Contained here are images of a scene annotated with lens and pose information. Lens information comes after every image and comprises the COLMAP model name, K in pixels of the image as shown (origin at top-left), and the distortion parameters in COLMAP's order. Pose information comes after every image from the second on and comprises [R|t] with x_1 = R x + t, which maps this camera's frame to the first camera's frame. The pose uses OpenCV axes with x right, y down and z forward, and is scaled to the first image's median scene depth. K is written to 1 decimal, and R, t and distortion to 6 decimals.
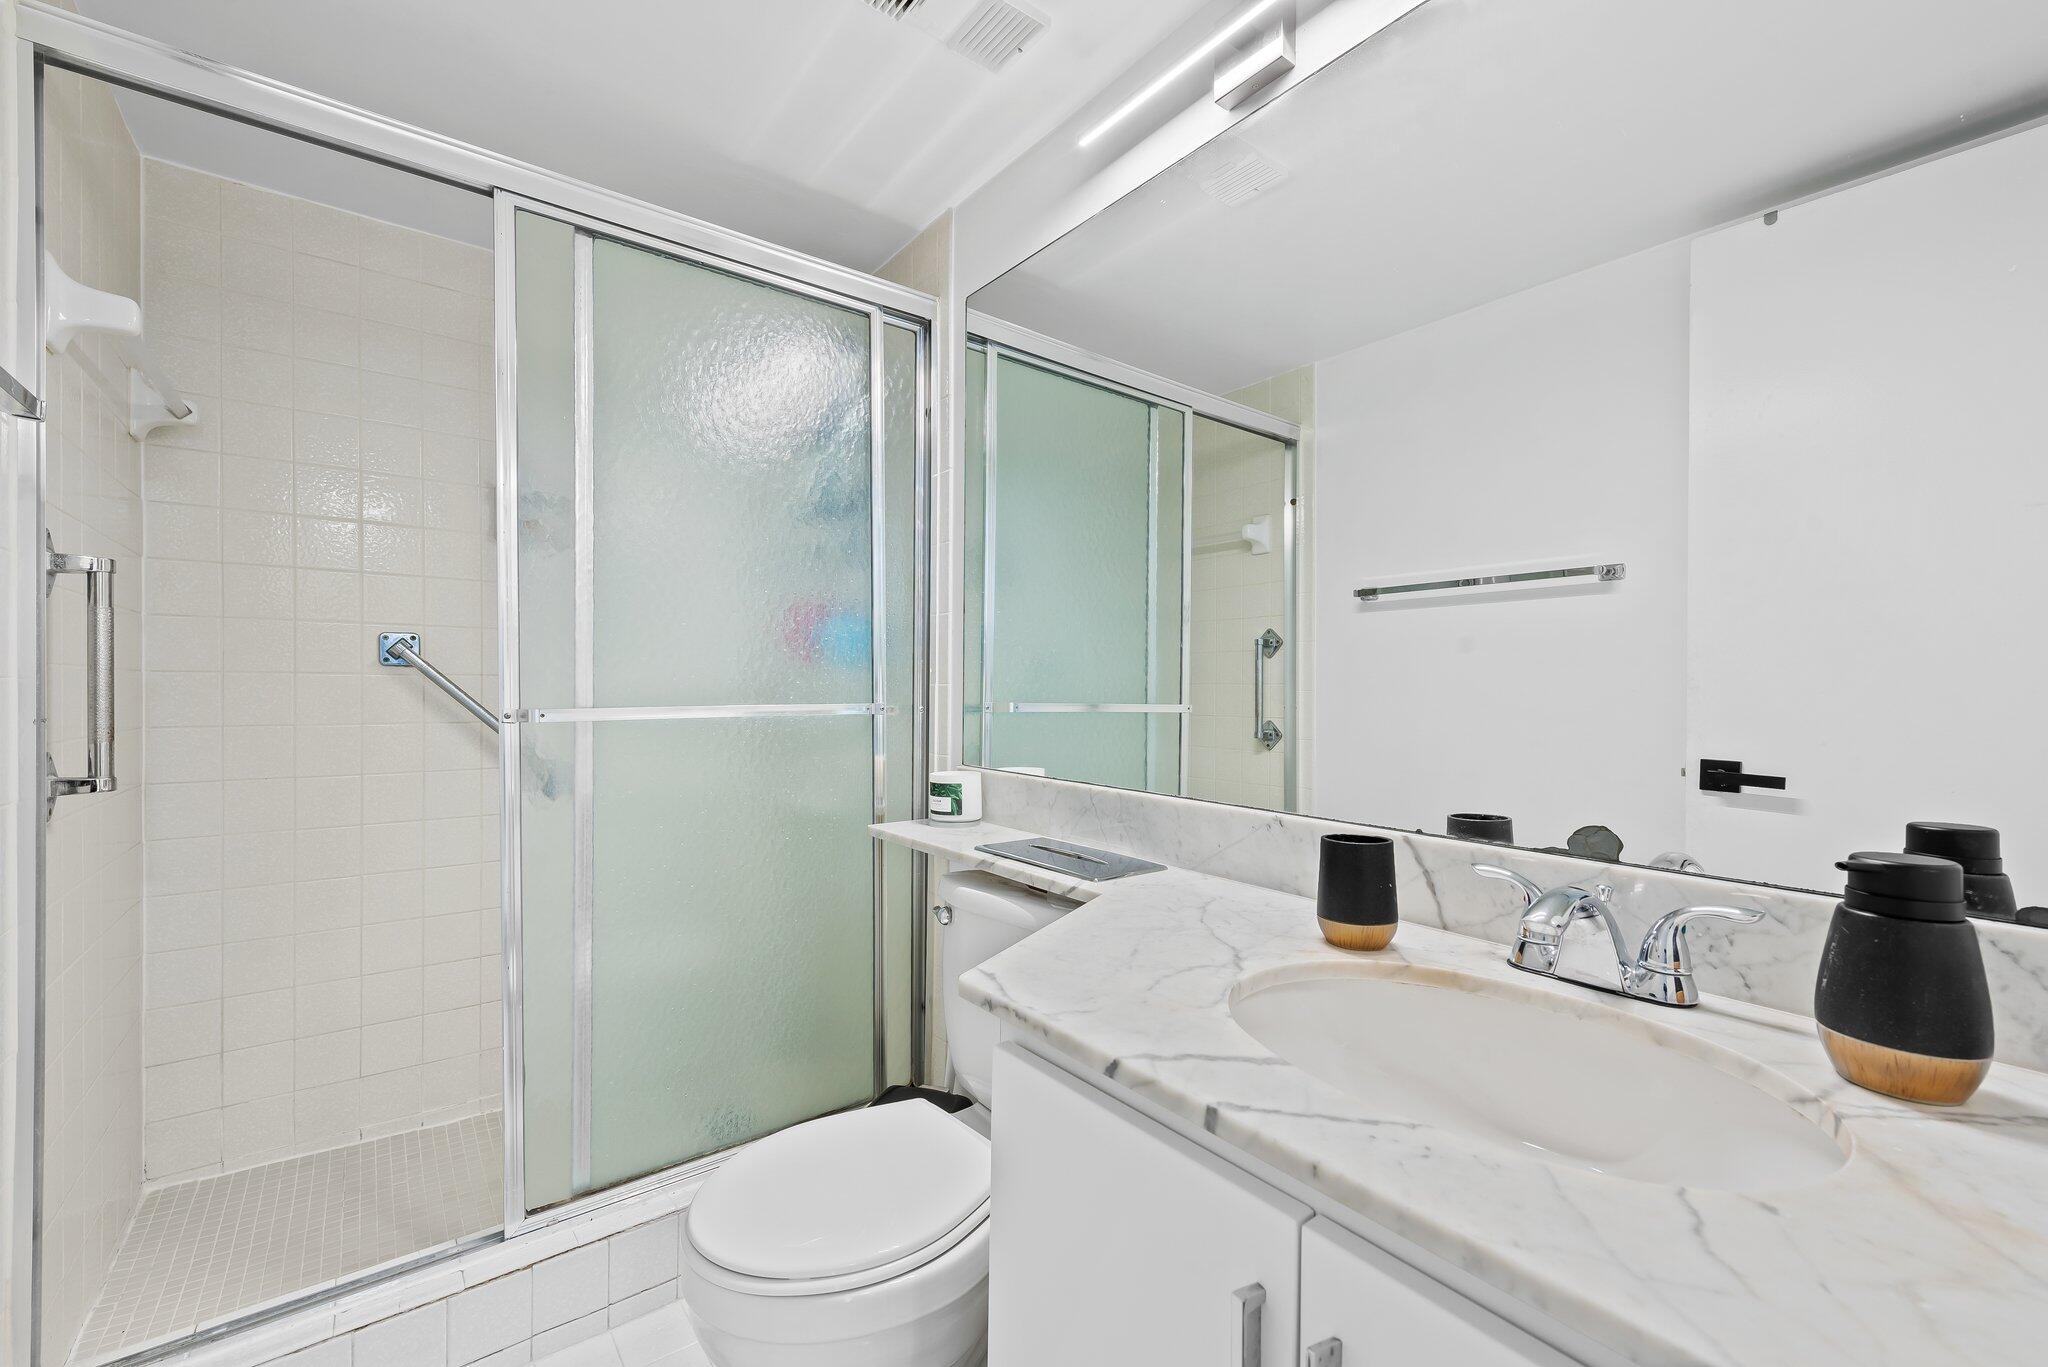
lens RADIAL K [[864.7, 0, 1024.0], [0, 864.7, 683.5], [0, 0, 1]] dist [-0.008369, -0.000040]
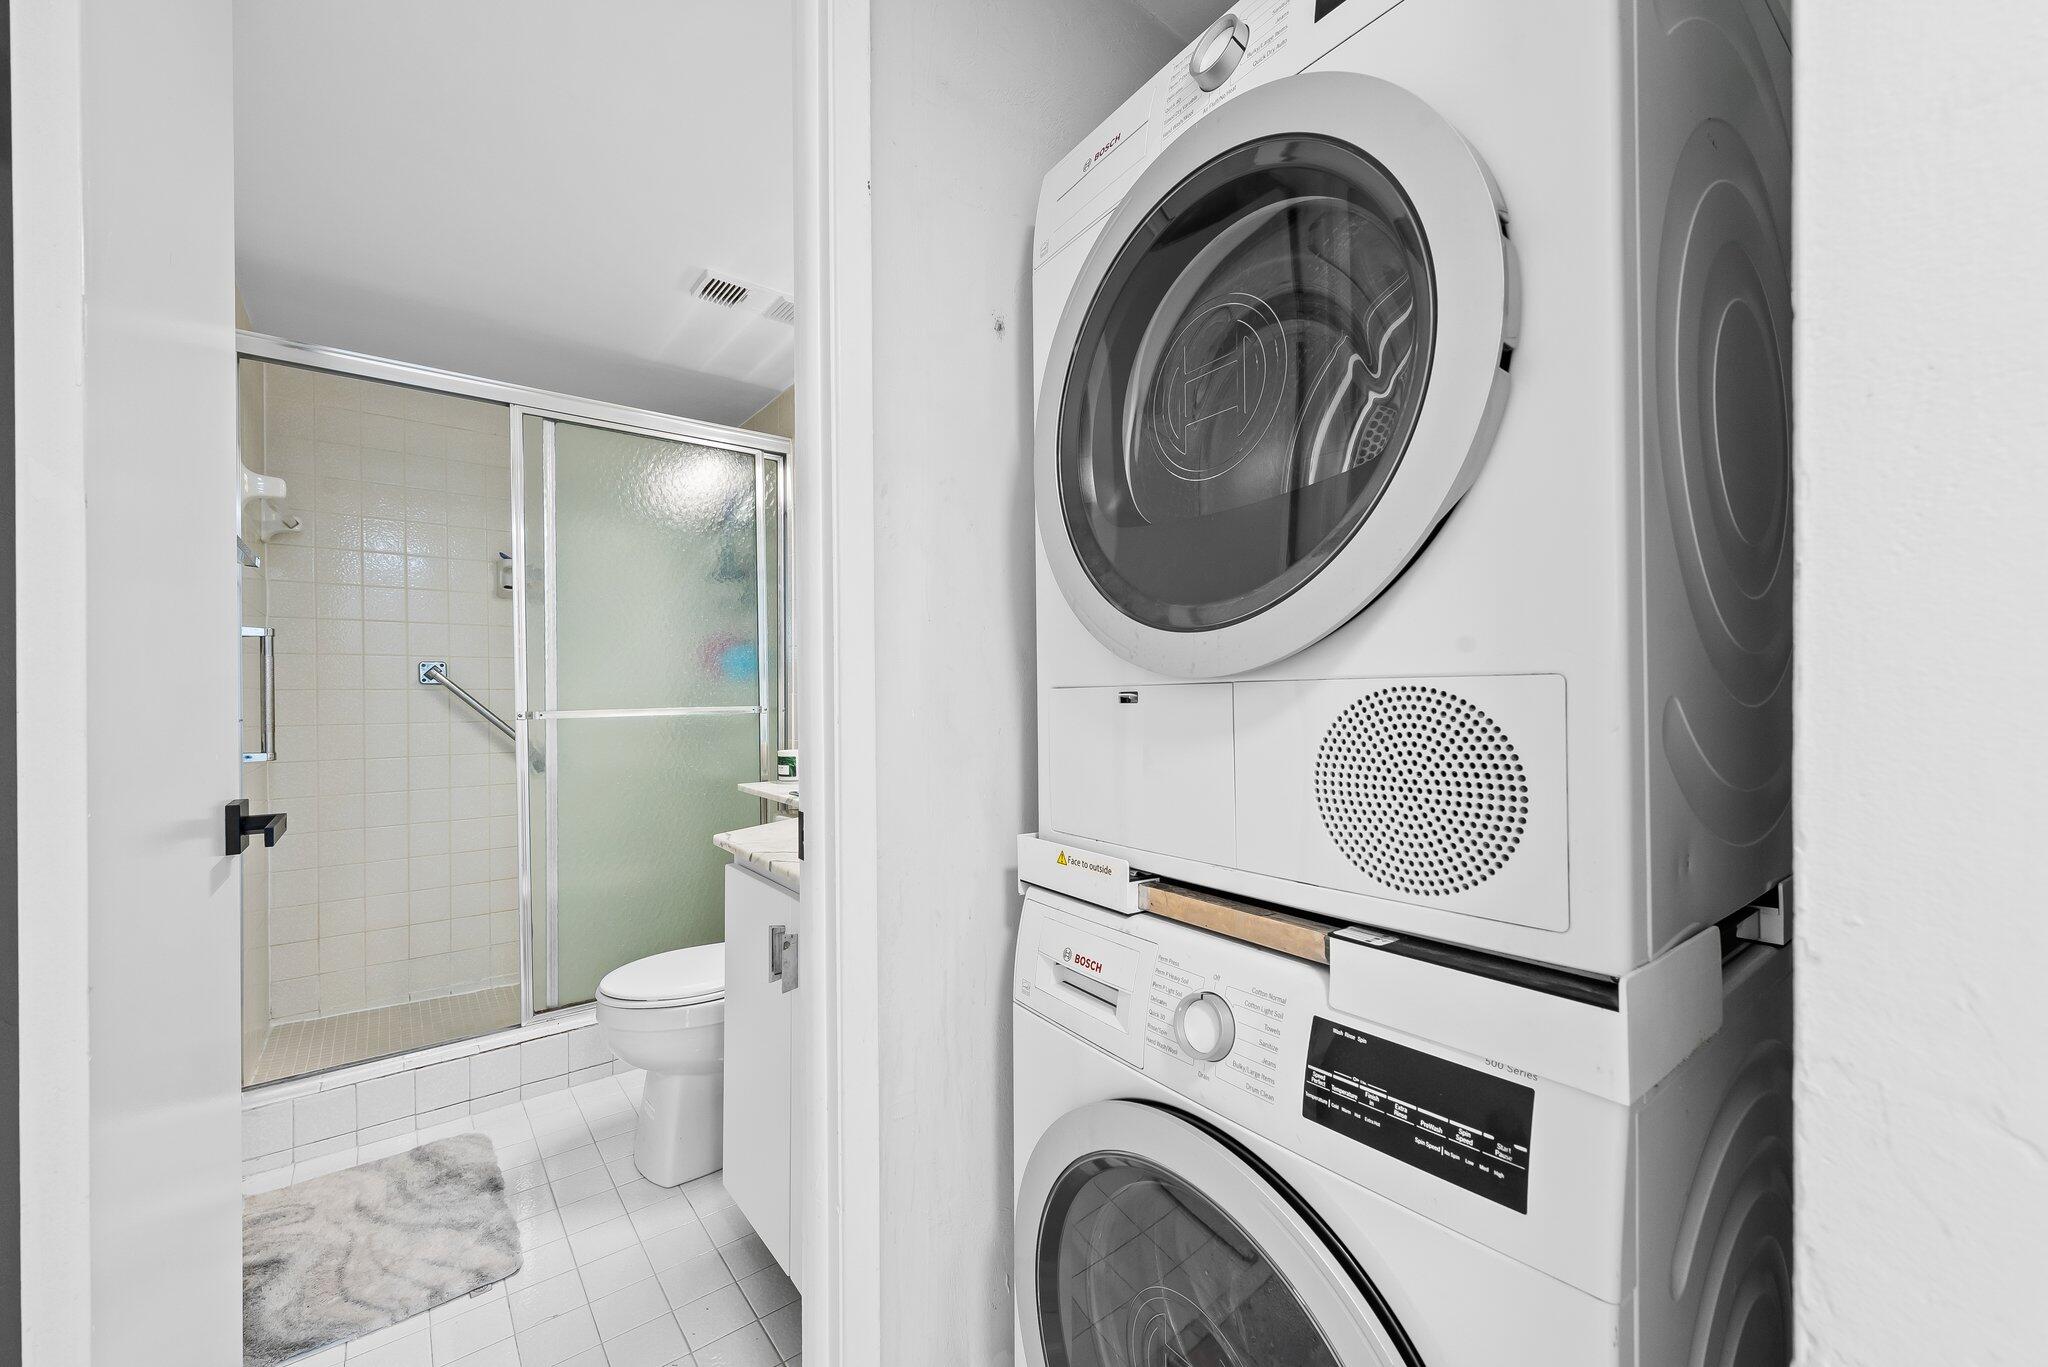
lens RADIAL K [[804.8, 0, 1024.0], [0, 804.8, 683.5], [0, 0, 1]] dist [-0.011115, -0.000179]
pose [[0.999796, -0.009311, 0.017935, 0.283419], [0.009322, 0.999956, -0.000511, -0.011017], [-0.017930, 0.000679, 0.999839, -0.418743]]
